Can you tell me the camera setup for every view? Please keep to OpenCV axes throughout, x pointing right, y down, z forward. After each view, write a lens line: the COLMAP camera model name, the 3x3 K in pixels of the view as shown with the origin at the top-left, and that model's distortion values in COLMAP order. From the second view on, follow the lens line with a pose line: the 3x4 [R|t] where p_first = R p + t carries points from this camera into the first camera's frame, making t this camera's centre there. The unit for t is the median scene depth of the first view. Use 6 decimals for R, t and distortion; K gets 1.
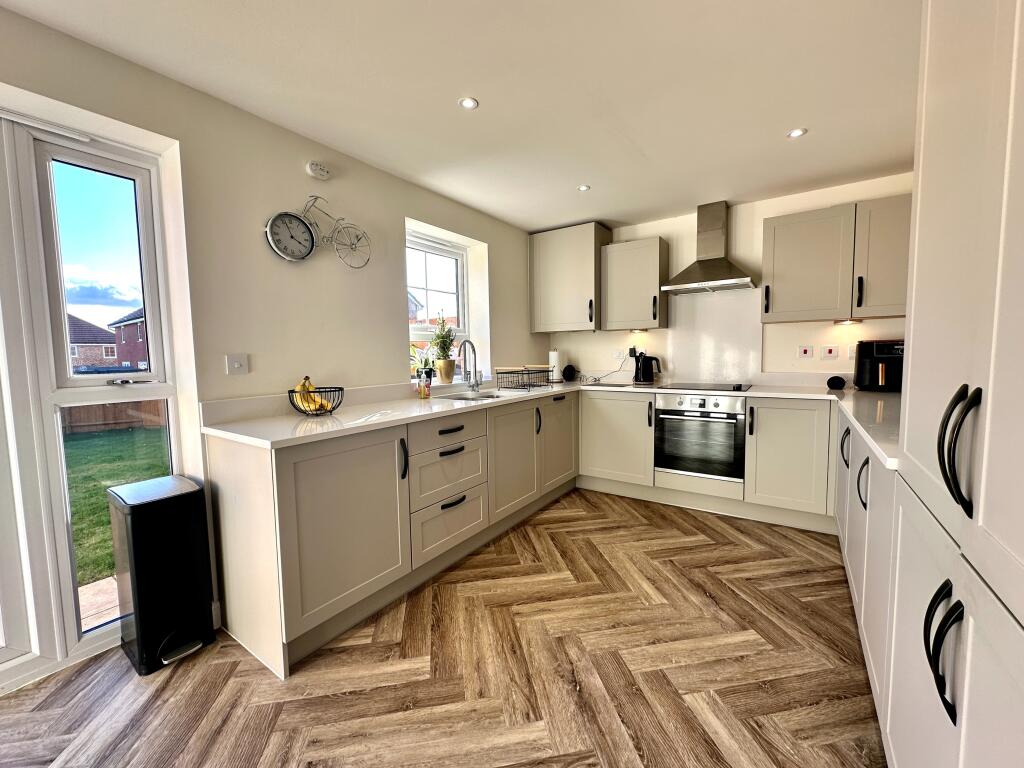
lens RADIAL K [[411.1, 0, 510.0], [0, 411.1, 380.5], [0, 0, 1]] dist [-0.006204, 0.001656]
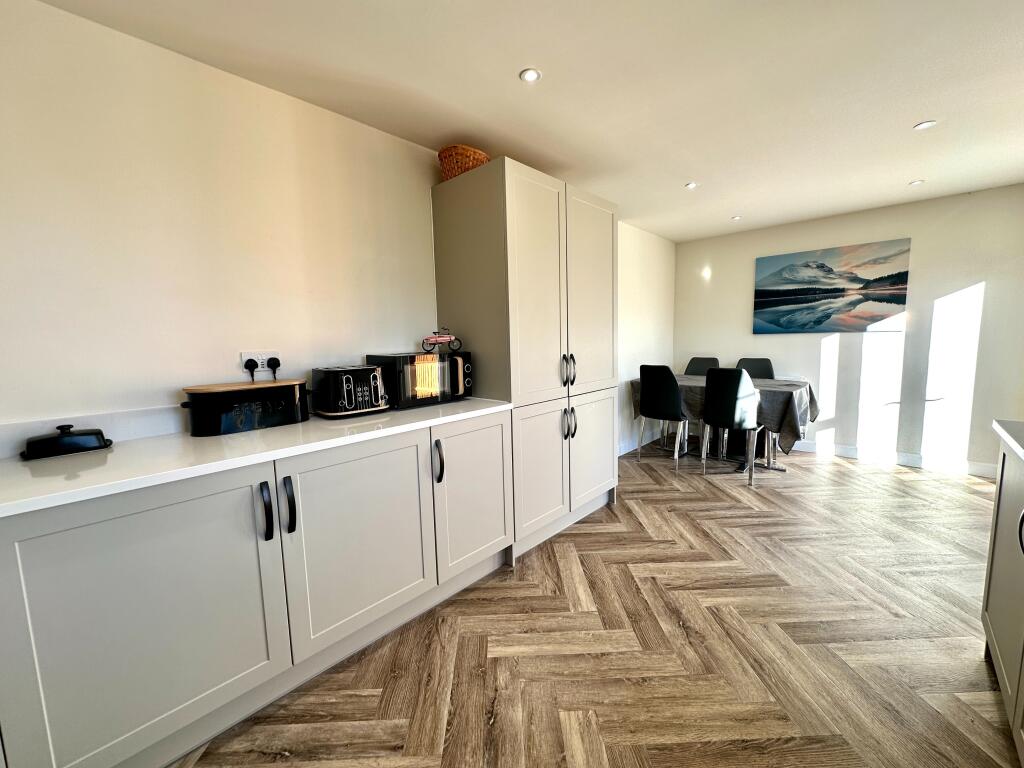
lens RADIAL K [[411.1, 0, 512.4], [0, 411.1, 379.6], [0, 0, 1]] dist [-0.006204, 0.001656]
pose [[-0.989268, 0.025992, 0.143782, 0.317696], [0.050380, 0.984382, 0.168681, -0.126677], [-0.137152, 0.174114, -0.975128, 1.448329]]
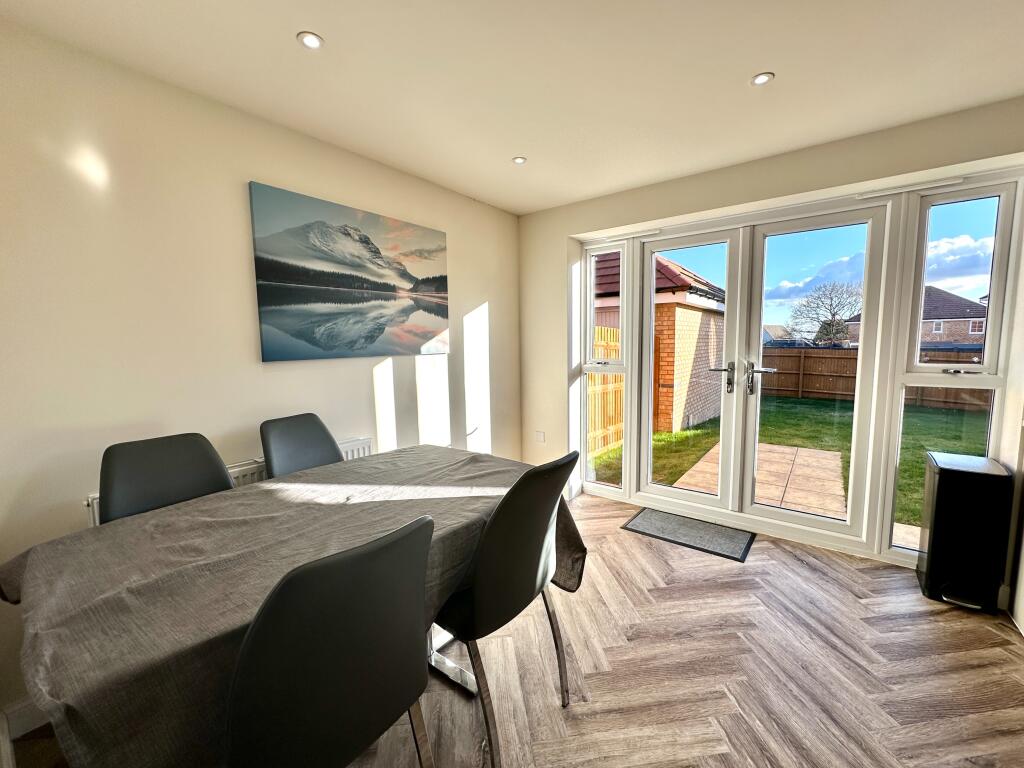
lens RADIAL K [[411.1, 0, 520.2], [0, 411.1, 386.7], [0, 0, 1]] dist [-0.006204, 0.001656]
pose [[-0.037707, 0.127983, -0.991059, 0.270075], [-0.053994, 0.990055, 0.129907, -0.032616], [0.997829, 0.058410, -0.030422, -0.218831]]
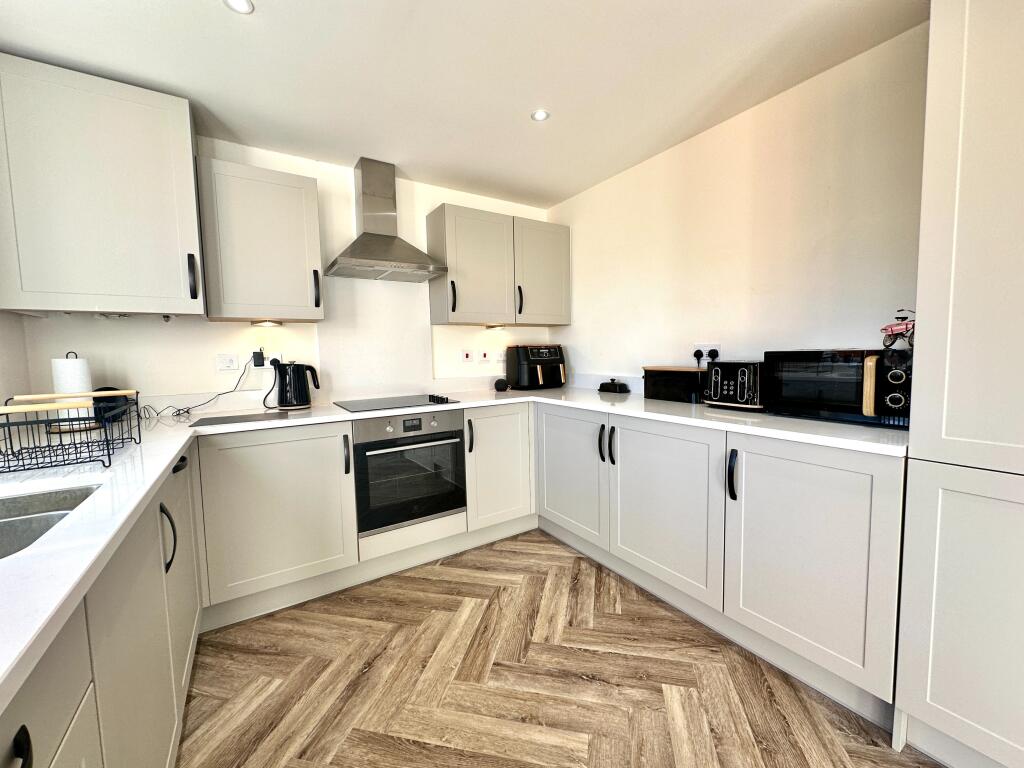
lens RADIAL K [[411.1, 0, 512.5], [0, 411.1, 380.7], [0, 0, 1]] dist [-0.006204, 0.001656]
pose [[0.380071, -0.057427, 0.923173, -0.208048], [0.078599, 0.996466, 0.029627, -0.044363], [-0.921612, 0.061300, 0.383242, 0.751571]]
